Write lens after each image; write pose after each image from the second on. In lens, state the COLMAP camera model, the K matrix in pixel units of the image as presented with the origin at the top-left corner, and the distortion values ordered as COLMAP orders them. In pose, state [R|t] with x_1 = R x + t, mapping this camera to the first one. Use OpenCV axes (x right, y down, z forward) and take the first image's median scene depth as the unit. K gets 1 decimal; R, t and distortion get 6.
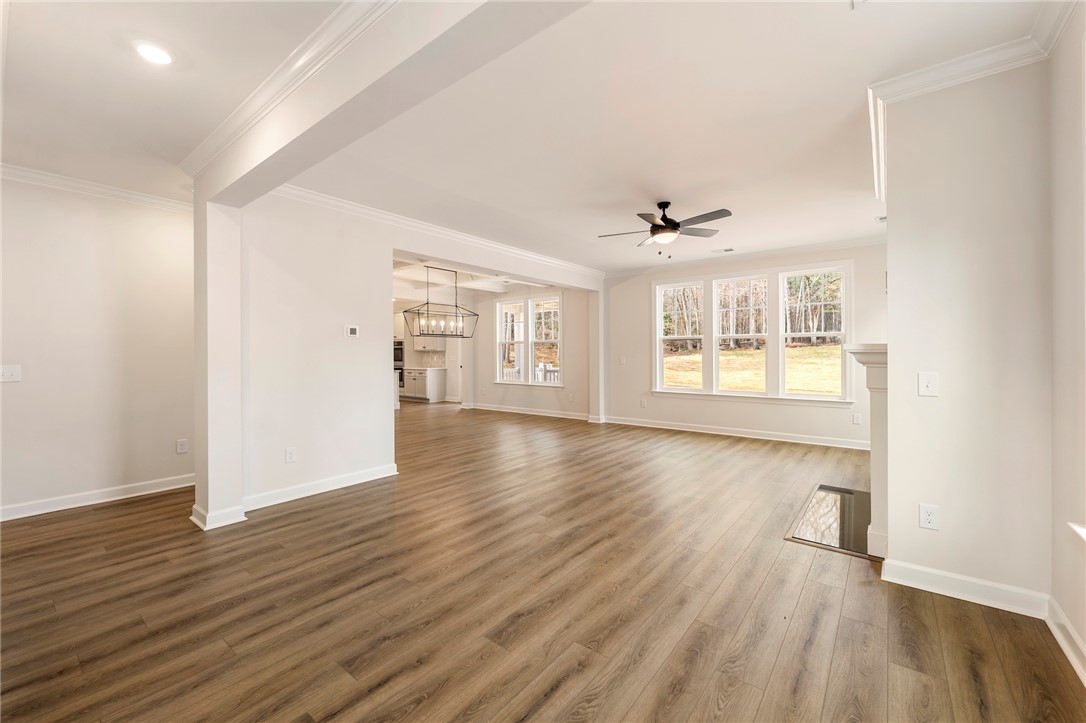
lens RADIAL K [[440.1, 0, 550.9], [0, 440.1, 355.0], [0, 0, 1]] dist [-0.000726, 0.000008]
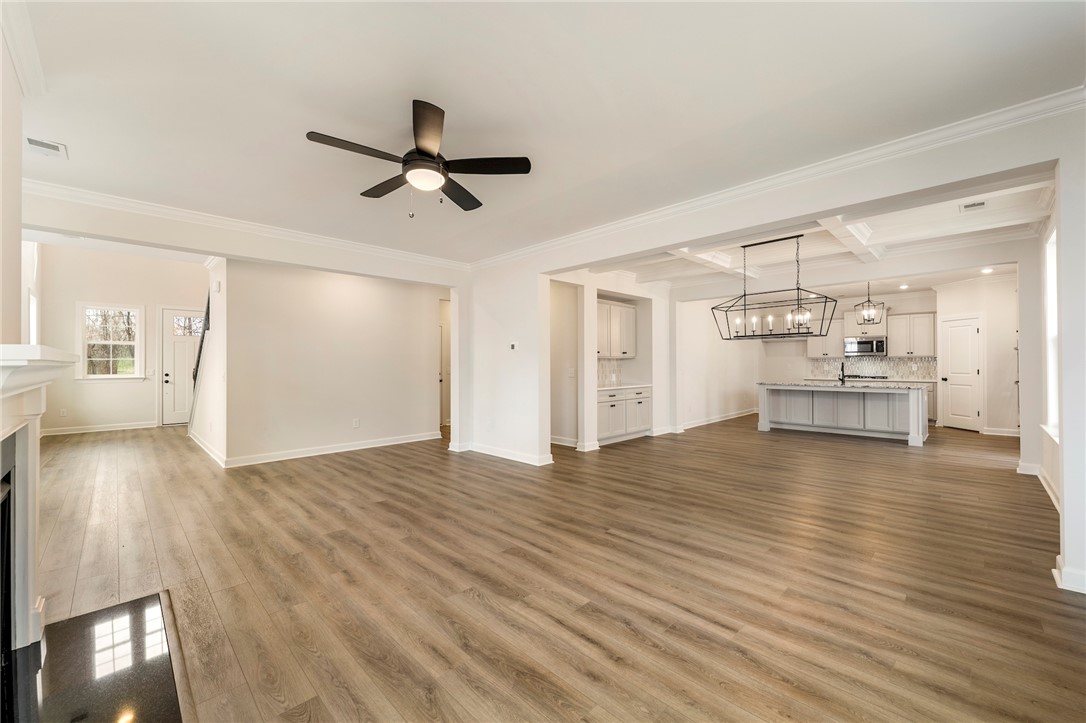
lens RADIAL K [[440.1, 0, 537.6], [0, 440.1, 363.7], [0, 0, 1]] dist [-0.000726, 0.000008]
pose [[-0.145788, 0.003383, -0.989310, 0.477948], [0.003108, 0.999991, 0.002962, -0.002701], [0.989311, -0.002643, -0.145797, 0.694672]]
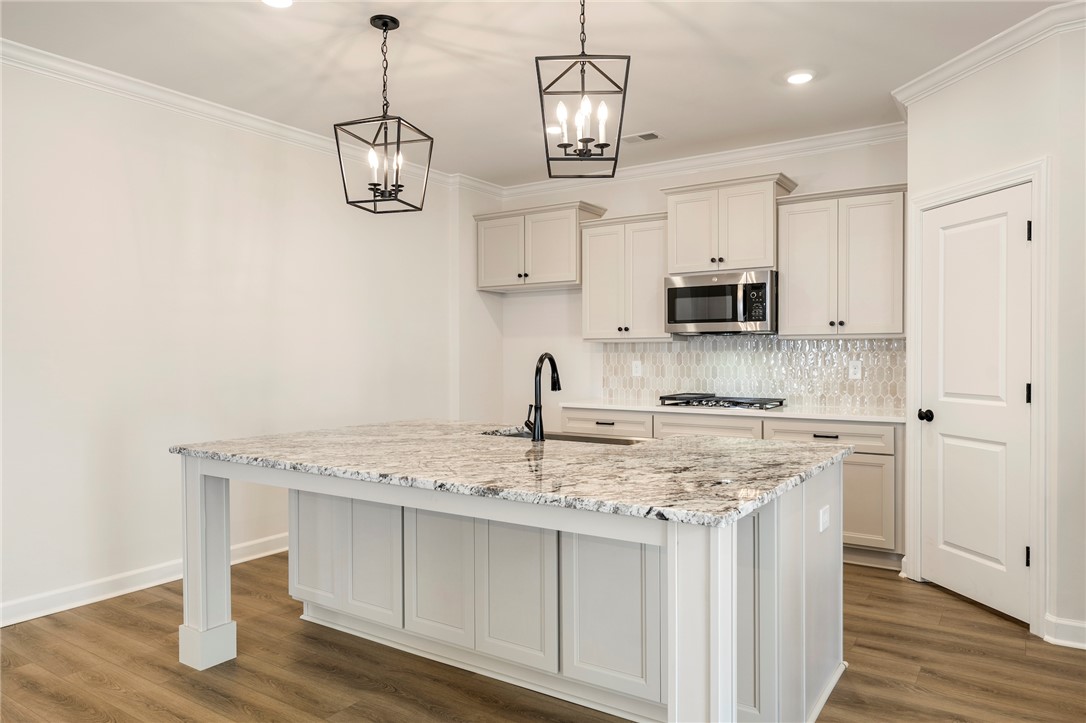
lens RADIAL K [[719.1, 0, 549.3], [0, 719.1, 359.8], [0, 0, 1]] dist [-0.006950, 0.005504]
pose [[0.064117, 0.010320, -0.997889, -0.237520], [-0.000425, 0.999947, 0.010314, -0.001583], [0.997942, -0.000237, 0.064118, 1.220148]]
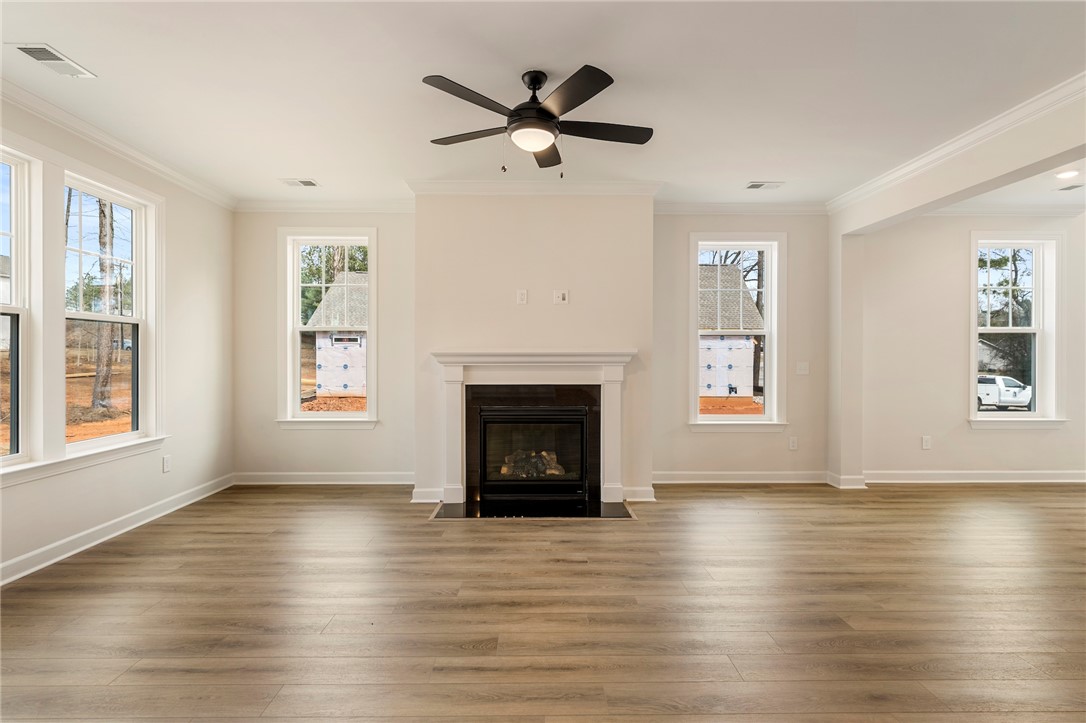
lens RADIAL K [[512.5, 0, 539.9], [0, 512.5, 356.9], [0, 0, 1]] dist [-0.006252, -0.000399]
pose [[-0.619650, 0.002123, 0.784875, -0.131142], [0.002367, 0.999997, -0.000837, 0.000682], [-0.784875, 0.001340, -0.619653, 0.769374]]
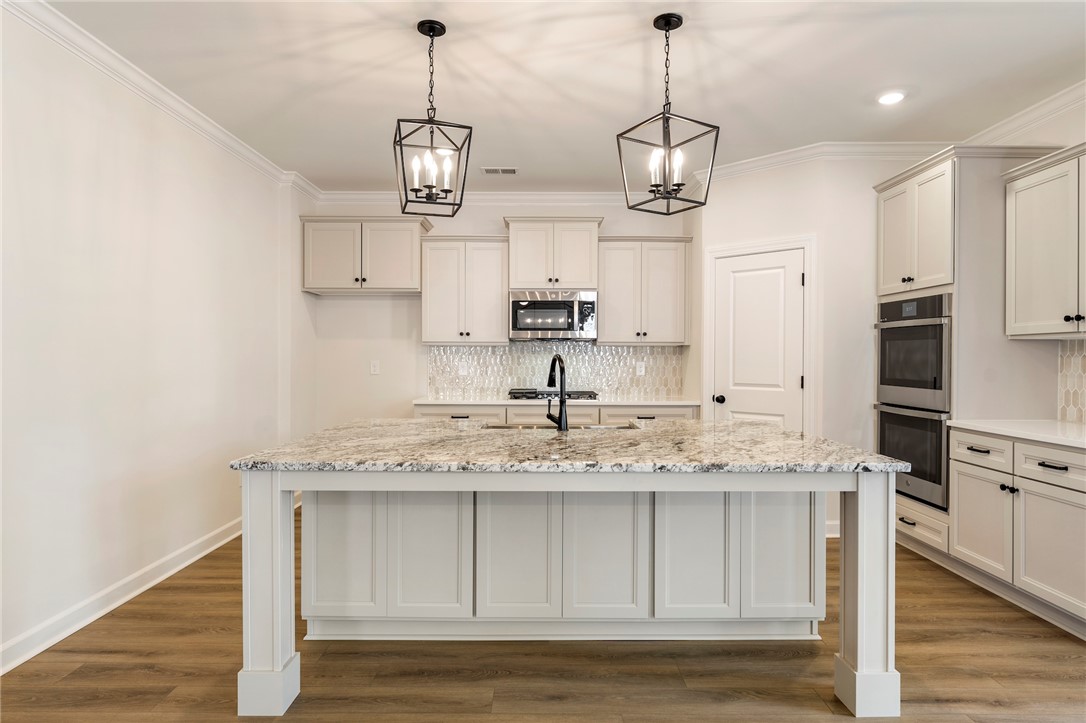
lens RADIAL K [[626.6, 0, 546.7], [0, 626.6, 360.9], [0, 0, 1]] dist [-0.002838, 0.000846]
pose [[0.606623, 0.010053, -0.794926, -0.319156], [-0.007519, 0.999948, 0.006908, 0.000139], [0.794954, 0.001787, 0.606667, 0.996697]]
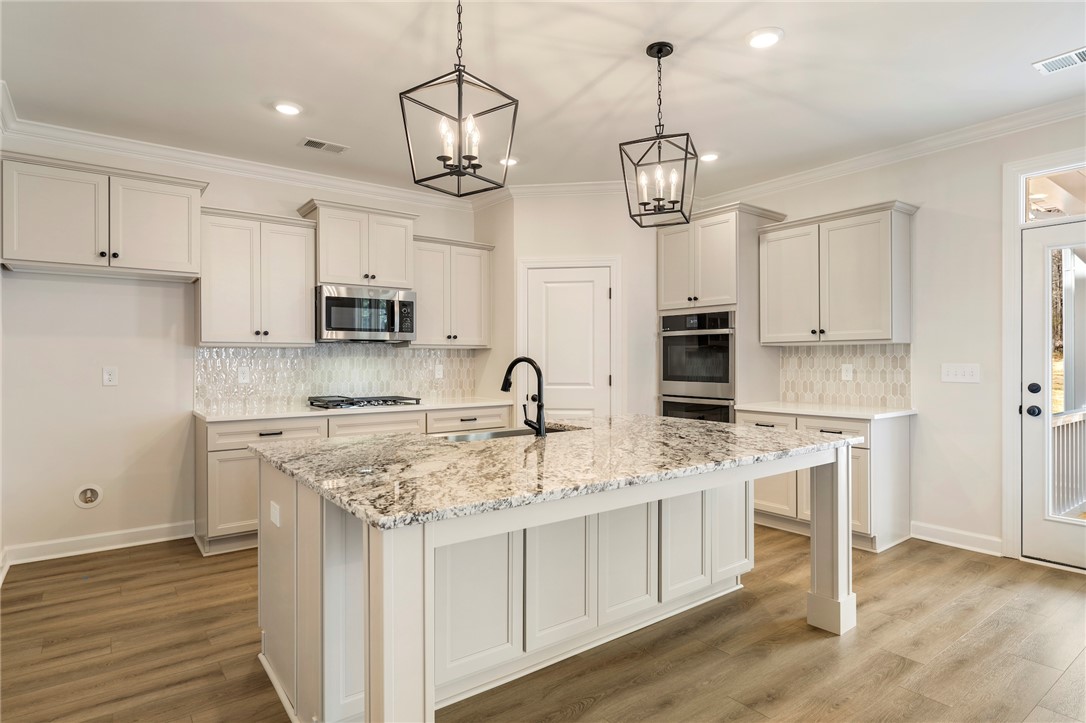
lens RADIAL K [[585.7, 0, 542.5], [0, 585.7, 360.4], [0, 0, 1]] dist [-0.001042, -0.000788]
pose [[0.960942, 0.000730, -0.276750, -0.522205], [-0.001132, 0.999999, -0.001295, 0.001194], [0.276748, 0.001558, 0.960941, 0.904790]]
